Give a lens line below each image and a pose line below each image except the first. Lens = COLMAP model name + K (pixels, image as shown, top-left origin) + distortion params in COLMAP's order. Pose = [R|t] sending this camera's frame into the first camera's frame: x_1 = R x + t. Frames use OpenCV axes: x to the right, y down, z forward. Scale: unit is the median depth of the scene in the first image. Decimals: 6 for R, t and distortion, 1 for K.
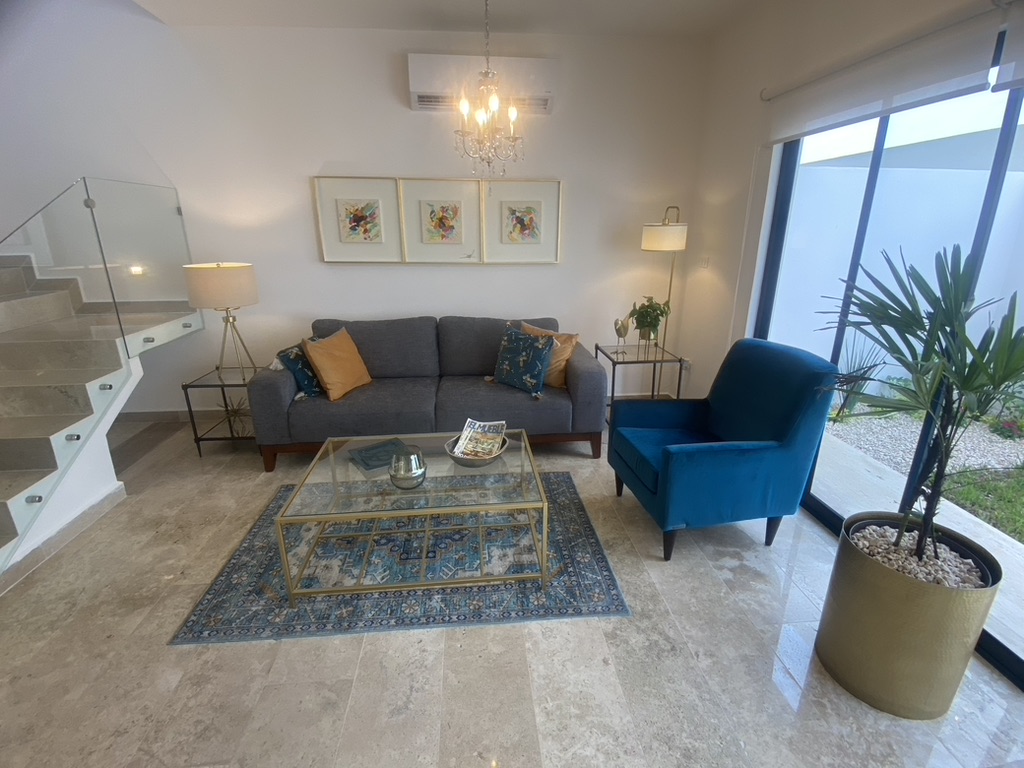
lens RADIAL K [[478.9, 0, 519.6], [0, 478.9, 384.7], [0, 0, 1]] dist [0.000709, -0.012590]
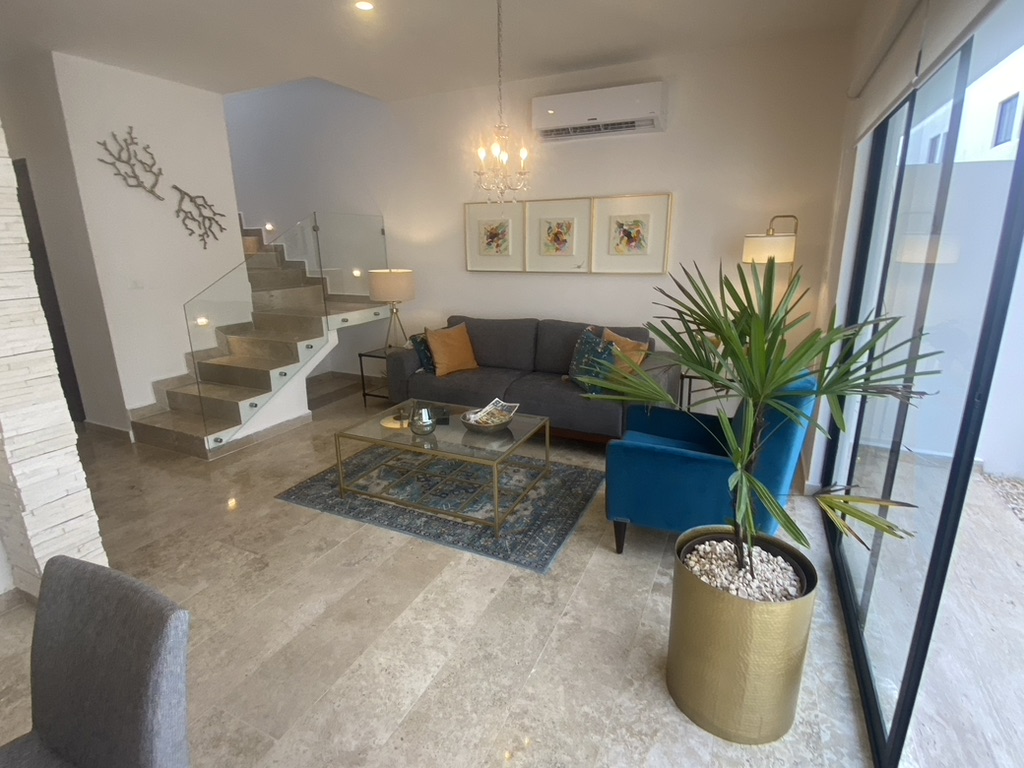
lens RADIAL K [[521.5, 0, 515.4], [0, 521.5, 384.9], [0, 0, 1]] dist [0.003632, -0.012881]
pose [[0.853681, 0.124445, -0.505710, 0.501351], [-0.146610, 0.989186, -0.004072, 0.031157], [0.499734, 0.077619, 0.862694, -0.100219]]
